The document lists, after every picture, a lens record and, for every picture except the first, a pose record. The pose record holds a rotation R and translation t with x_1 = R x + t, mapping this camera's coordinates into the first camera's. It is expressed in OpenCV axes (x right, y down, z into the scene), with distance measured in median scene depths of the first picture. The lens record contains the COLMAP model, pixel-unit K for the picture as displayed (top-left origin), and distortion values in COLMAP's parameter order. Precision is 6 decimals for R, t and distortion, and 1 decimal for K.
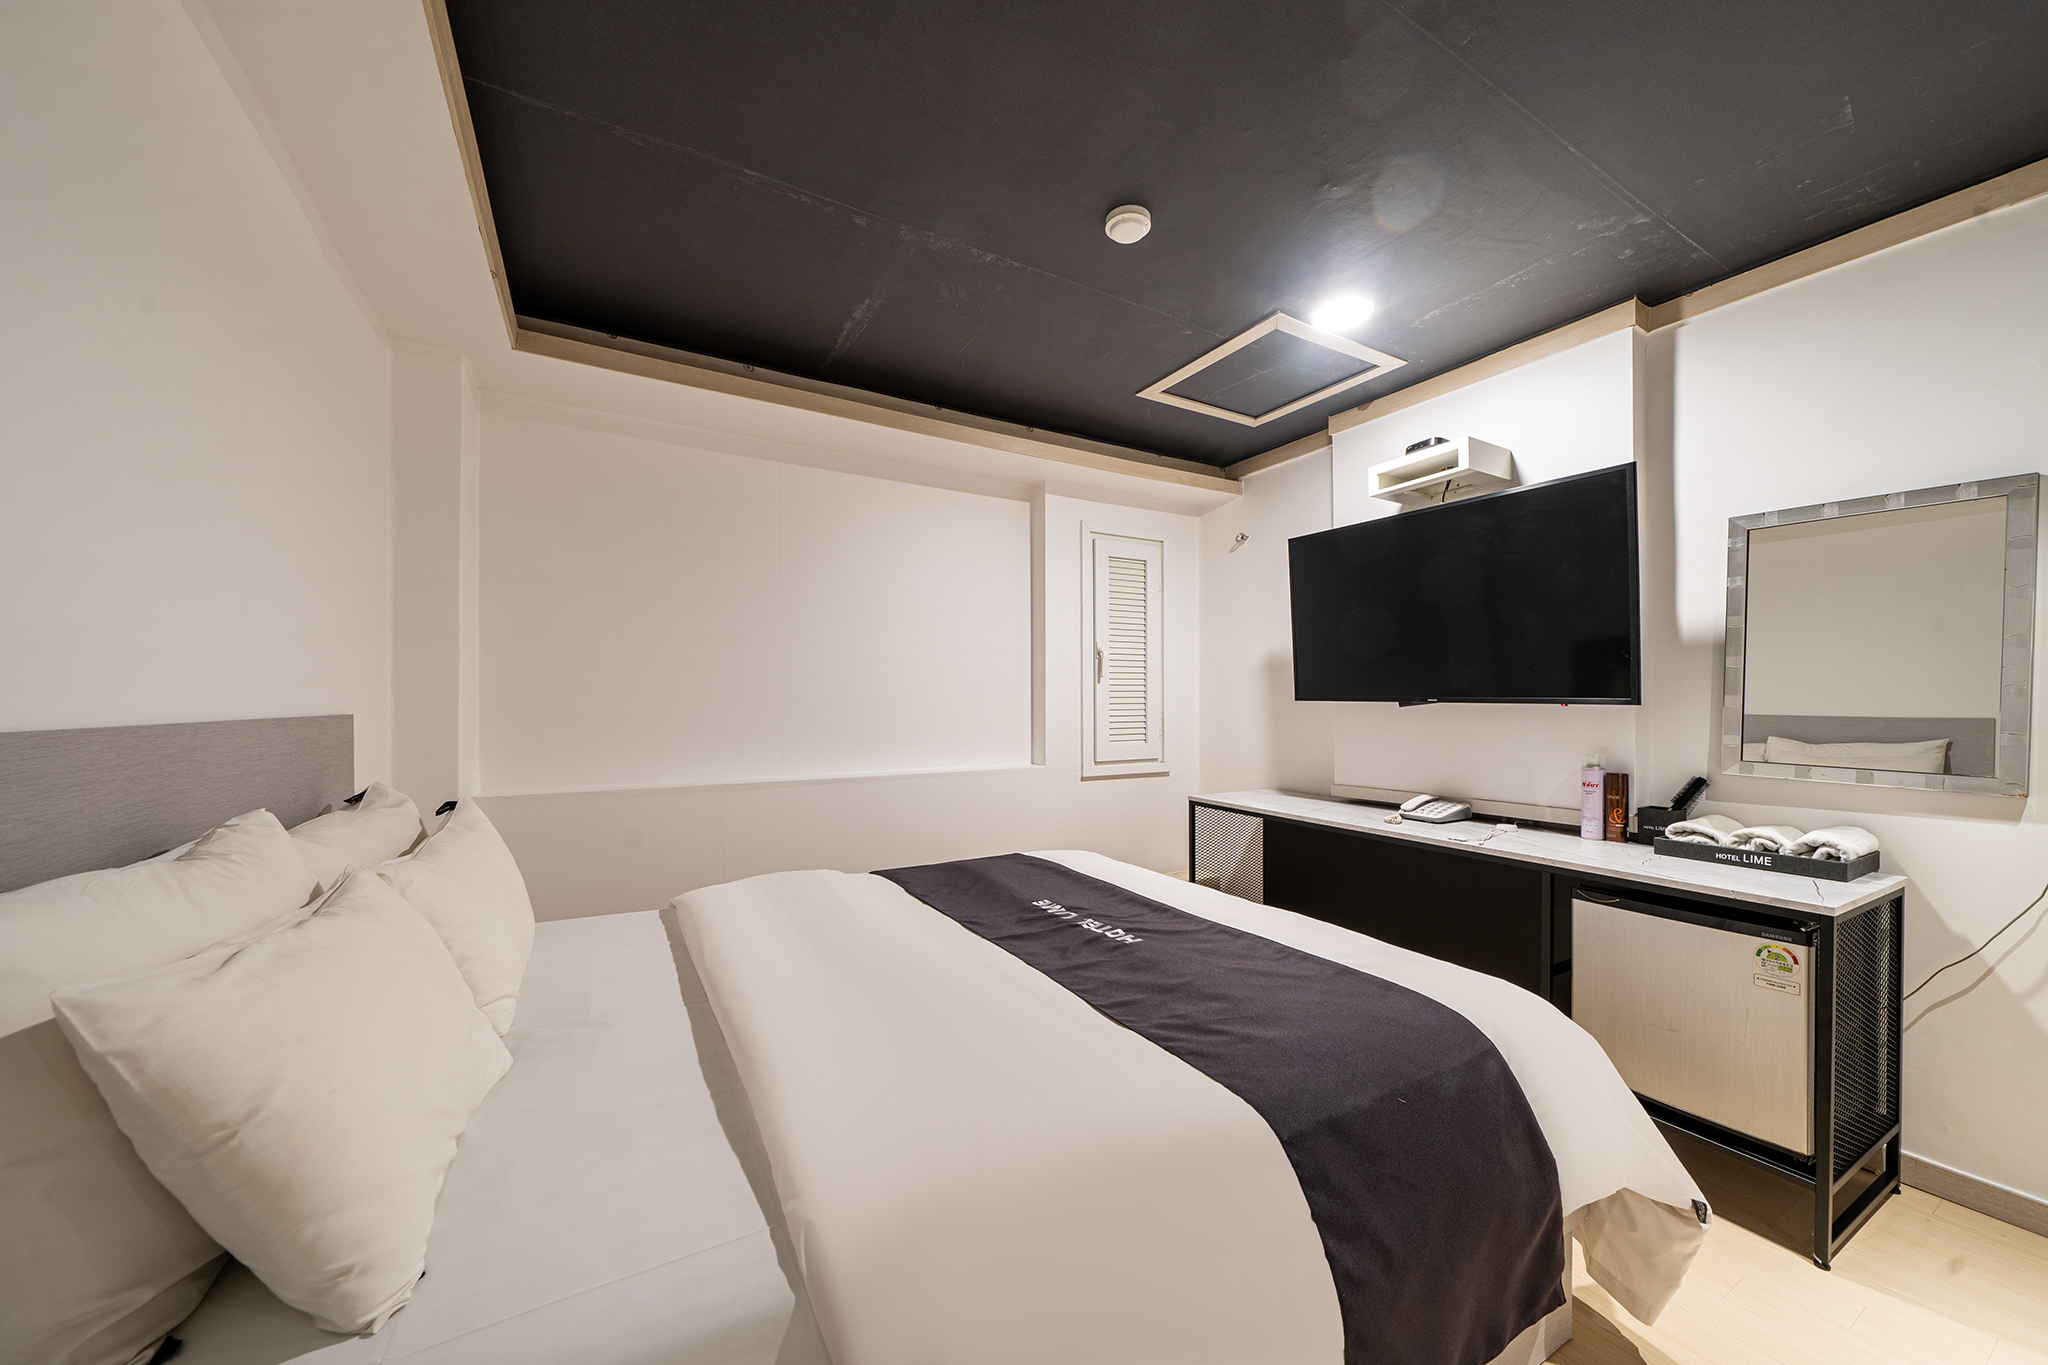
lens RADIAL K [[733.9, 0, 1033.0], [0, 733.9, 690.1], [0, 0, 1]] dist [-0.000877, -0.000061]
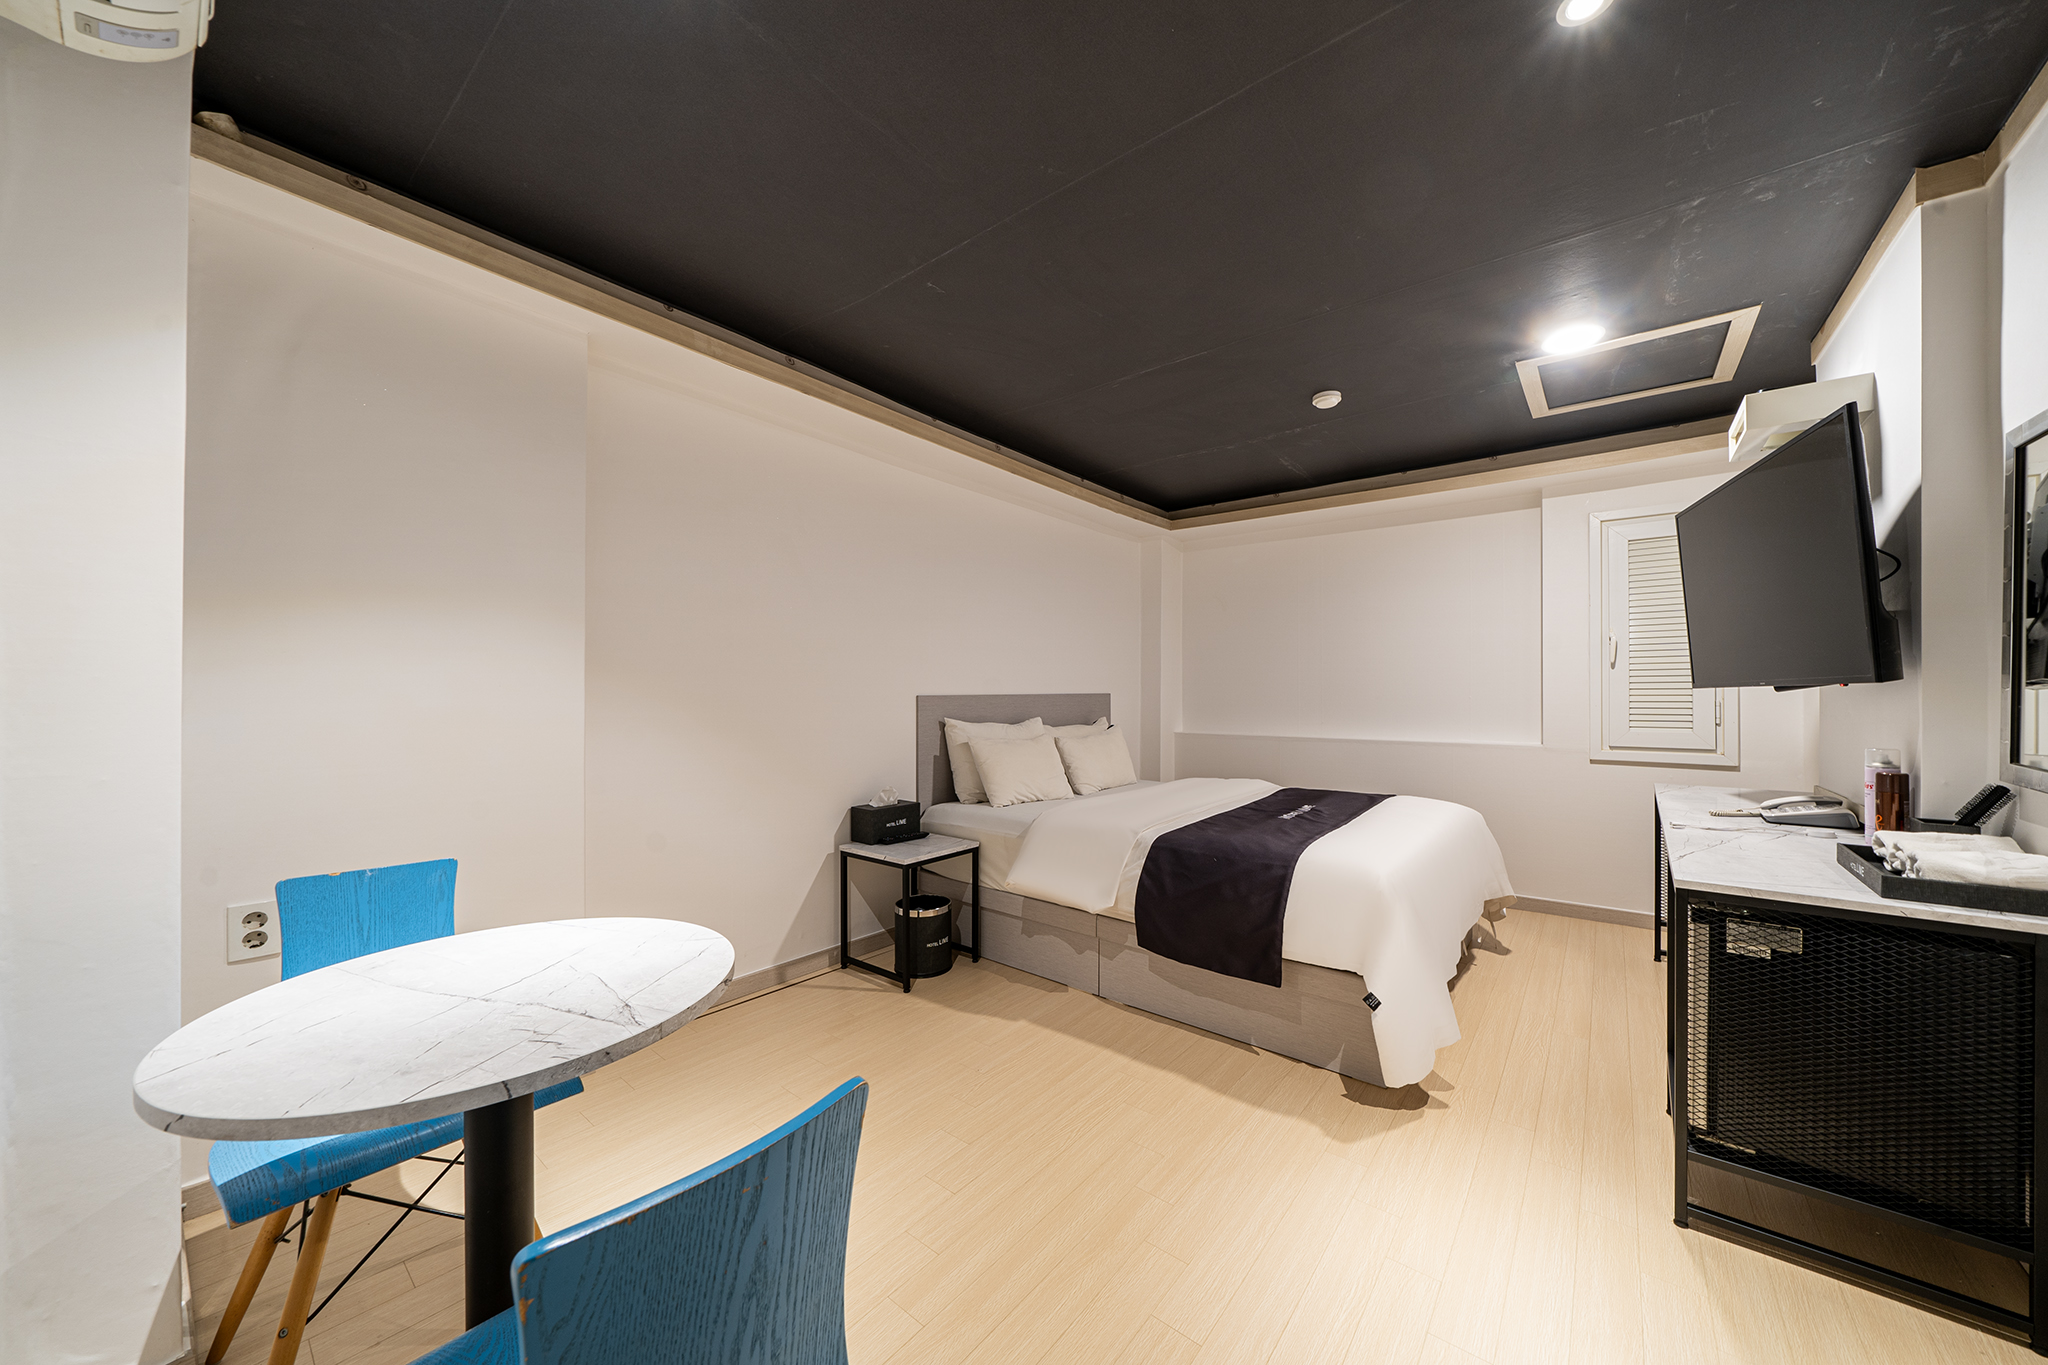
lens RADIAL K [[733.9, 0, 1033.0], [0, 733.9, 690.1], [0, 0, 1]] dist [-0.000877, -0.000061]
pose [[0.357573, -0.001502, -0.933884, 1.072834], [0.019158, 0.999800, 0.005727, -0.002043], [0.933689, -0.019939, 0.357530, -0.158549]]
